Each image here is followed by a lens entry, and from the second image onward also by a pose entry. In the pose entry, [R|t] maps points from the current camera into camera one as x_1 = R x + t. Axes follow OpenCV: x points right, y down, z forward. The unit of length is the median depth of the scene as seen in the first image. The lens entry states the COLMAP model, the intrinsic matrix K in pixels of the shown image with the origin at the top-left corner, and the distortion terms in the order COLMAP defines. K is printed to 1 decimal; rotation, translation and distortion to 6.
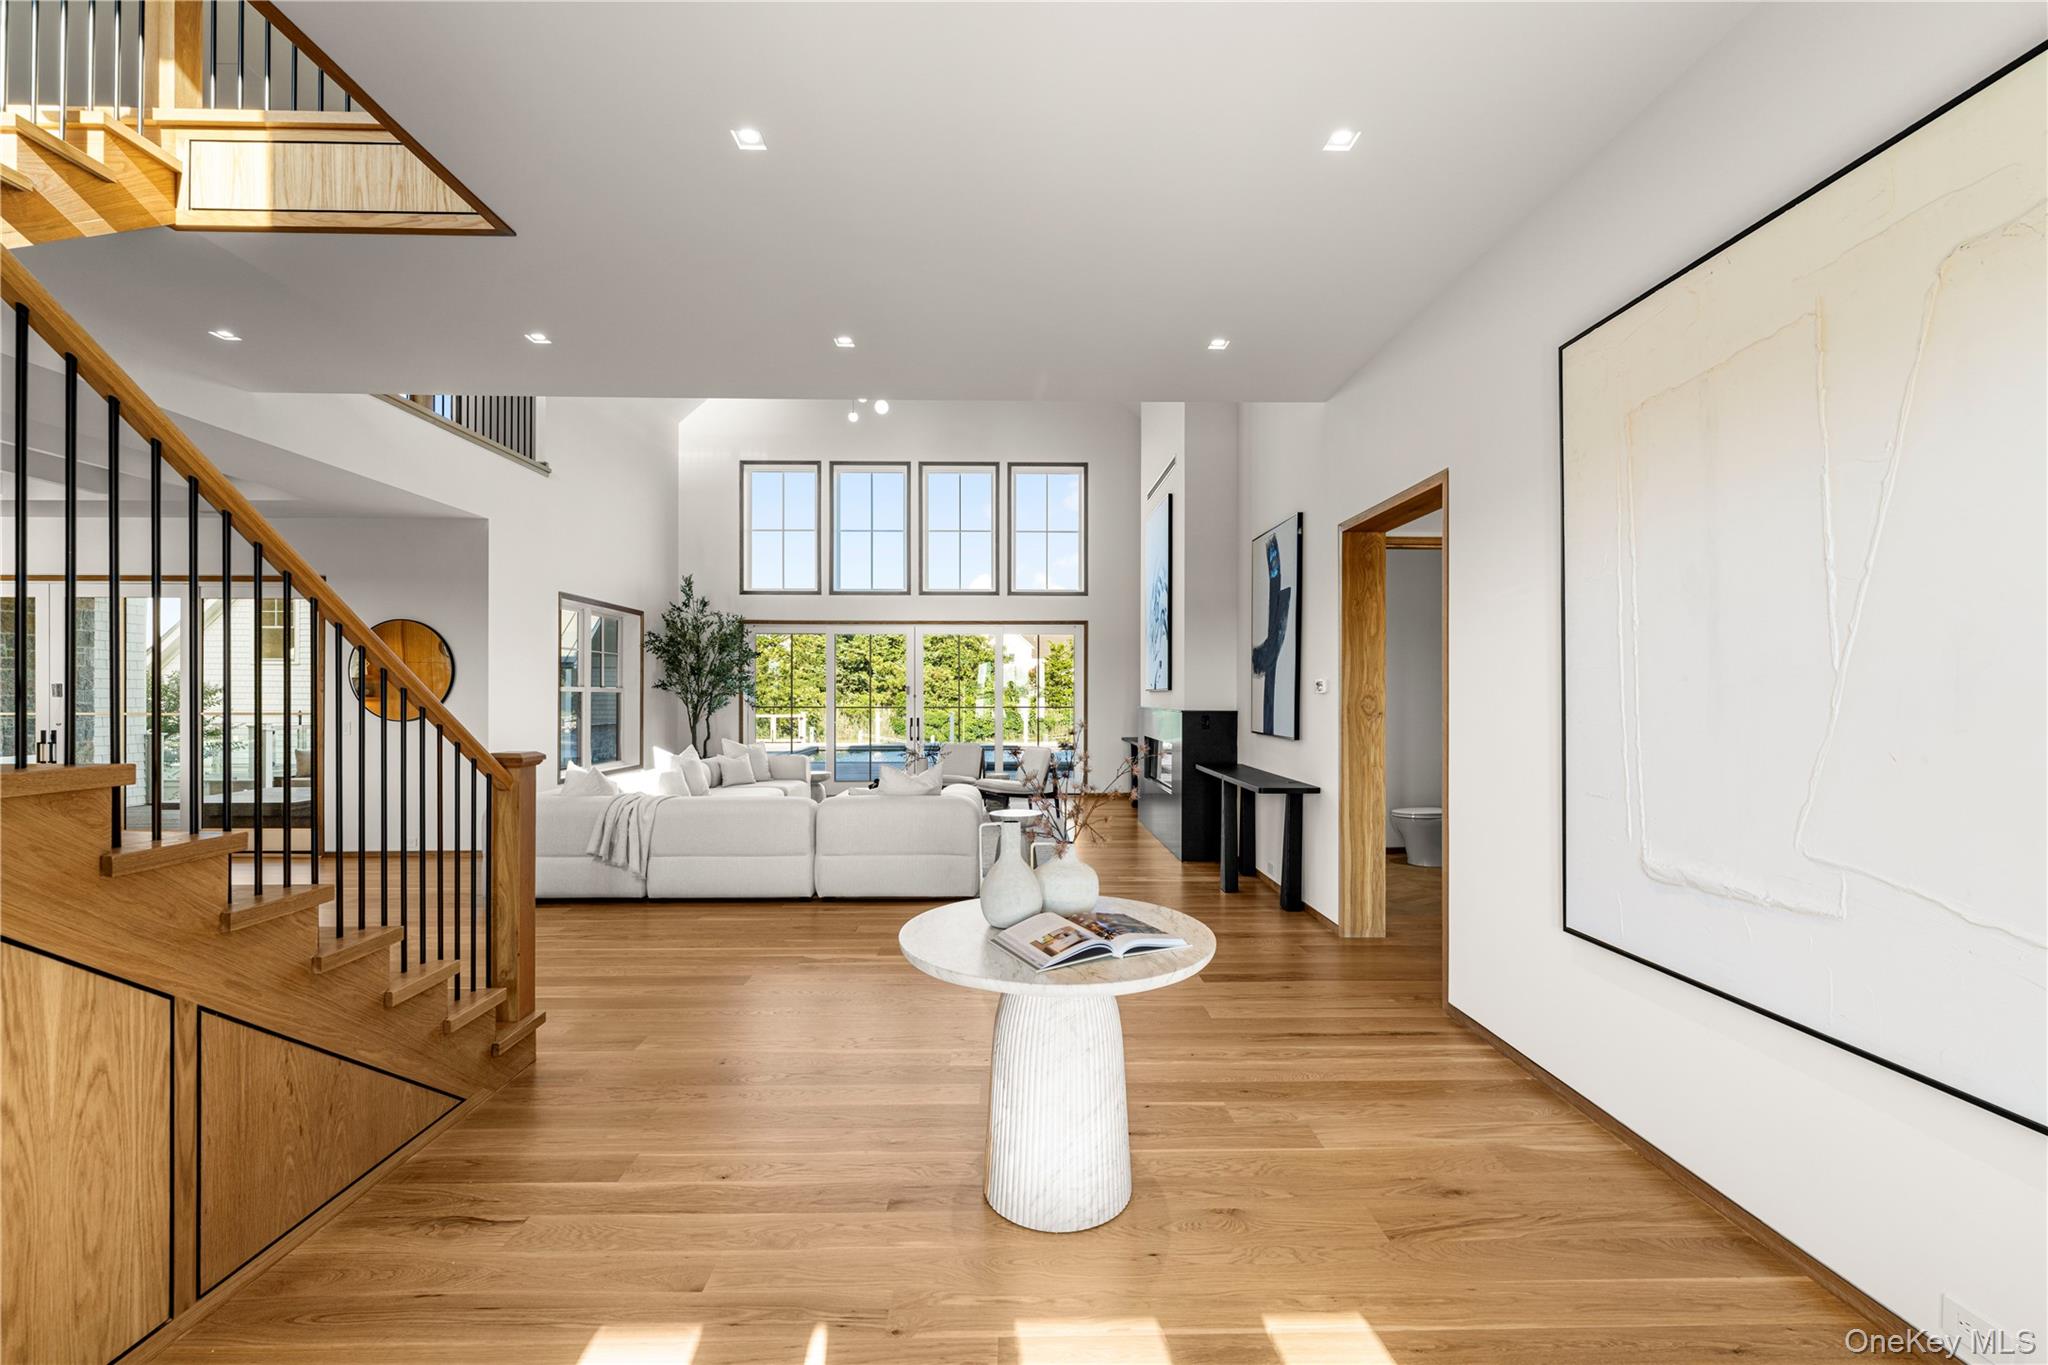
lens RADIAL K [[826.8, 0, 1027.7], [0, 826.8, 689.8], [0, 0, 1]] dist [-0.000126, -0.000105]
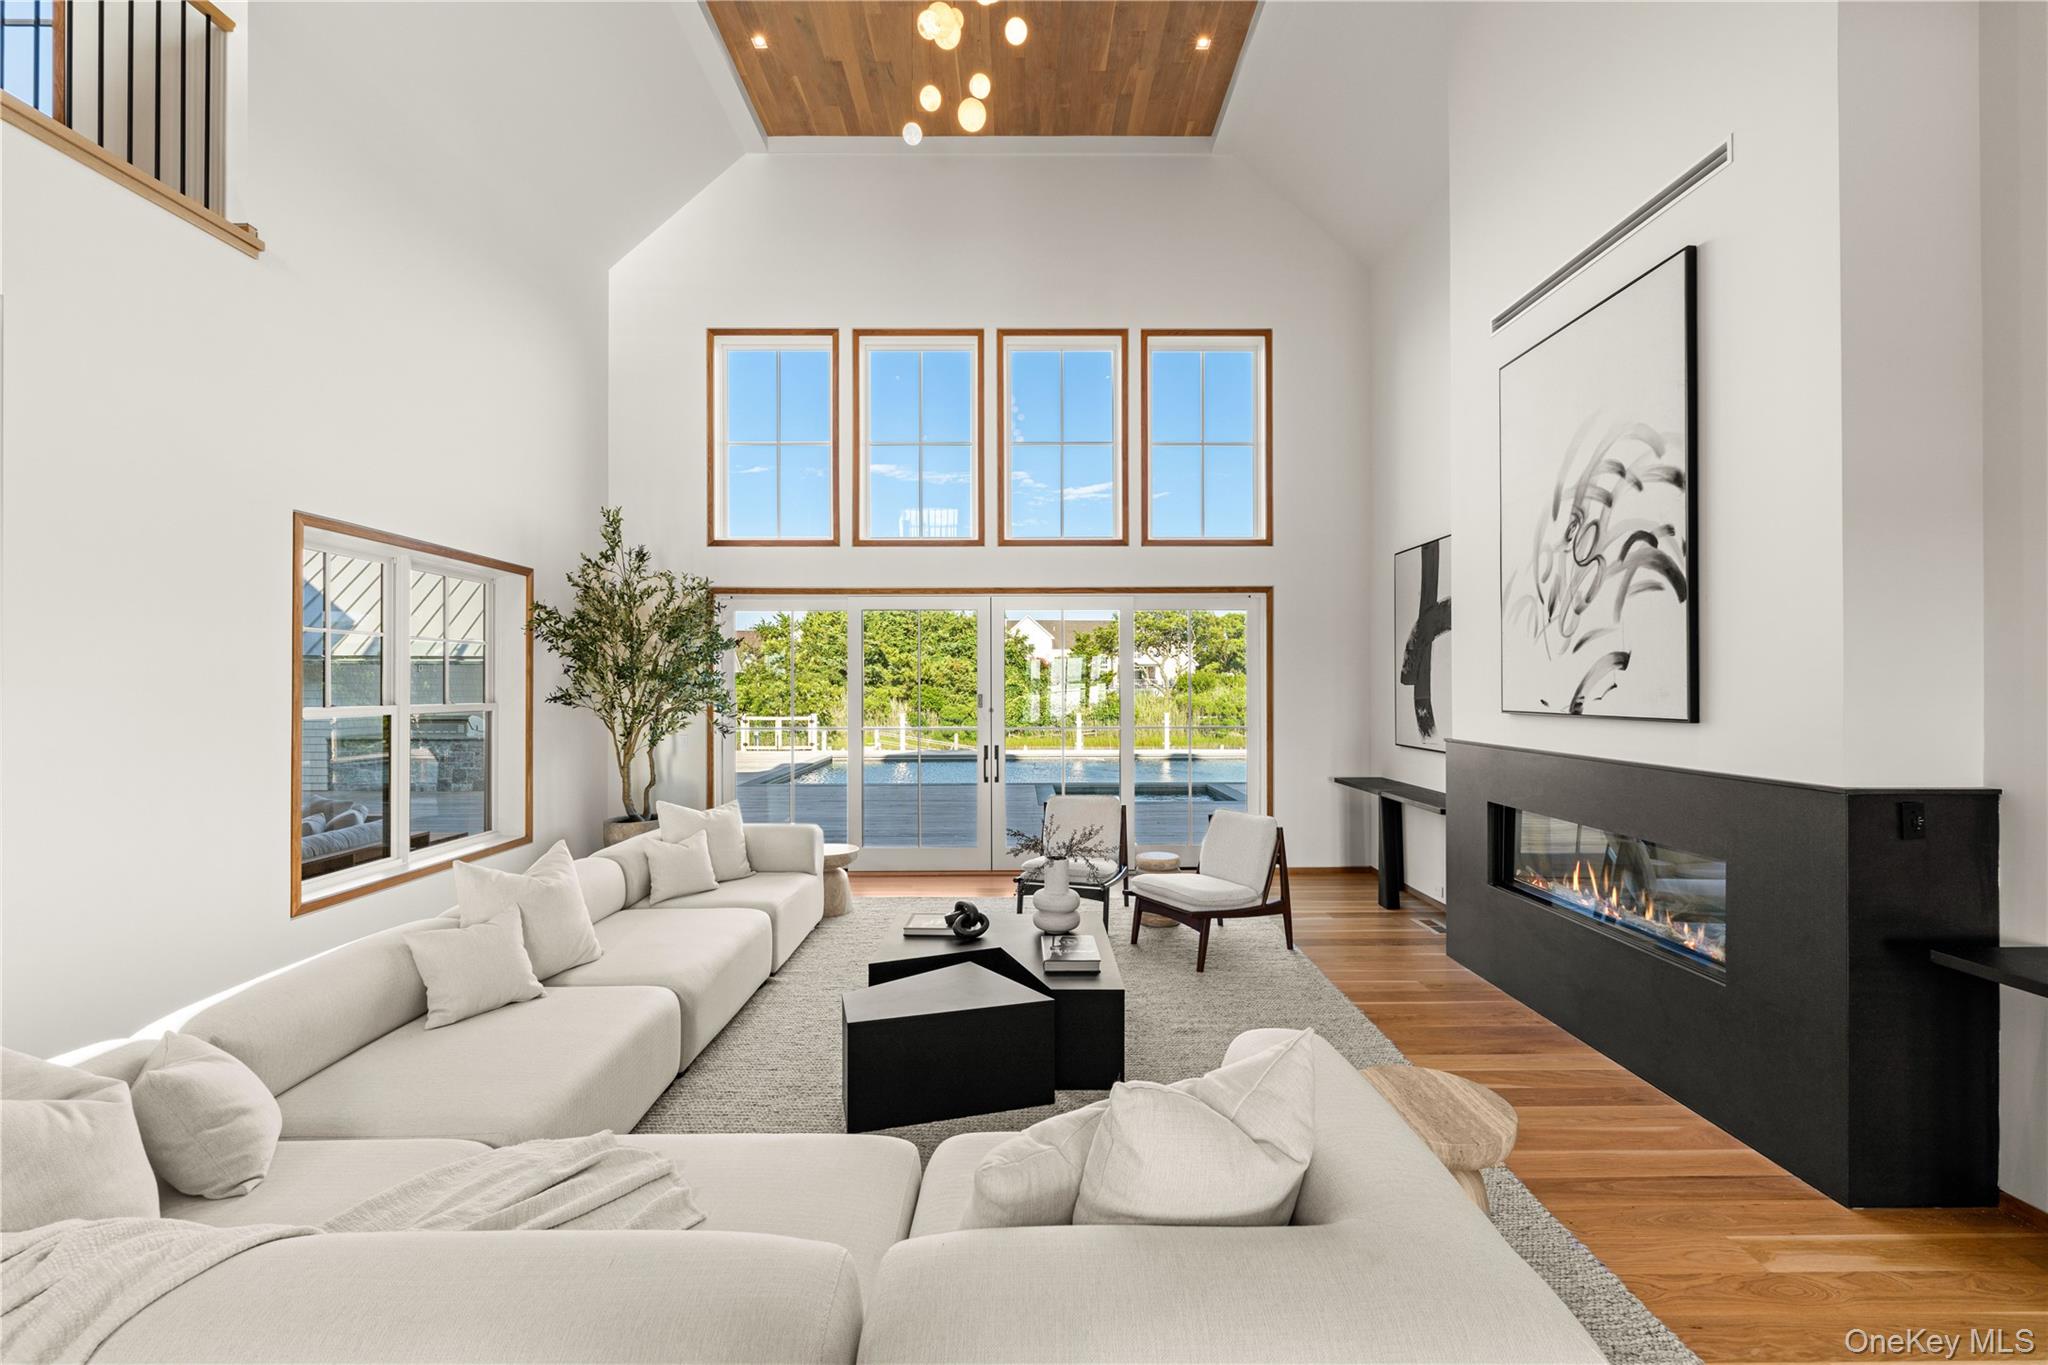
lens RADIAL K [[826.8, 0, 1020.3], [0, 826.8, 679.7], [0, 0, 1]] dist [-0.000126, -0.000105]
pose [[0.999760, -0.002378, -0.021763, -0.105656], [0.002355, 0.999997, -0.001114, -0.015090], [0.021766, 0.001063, 0.999763, 0.402316]]
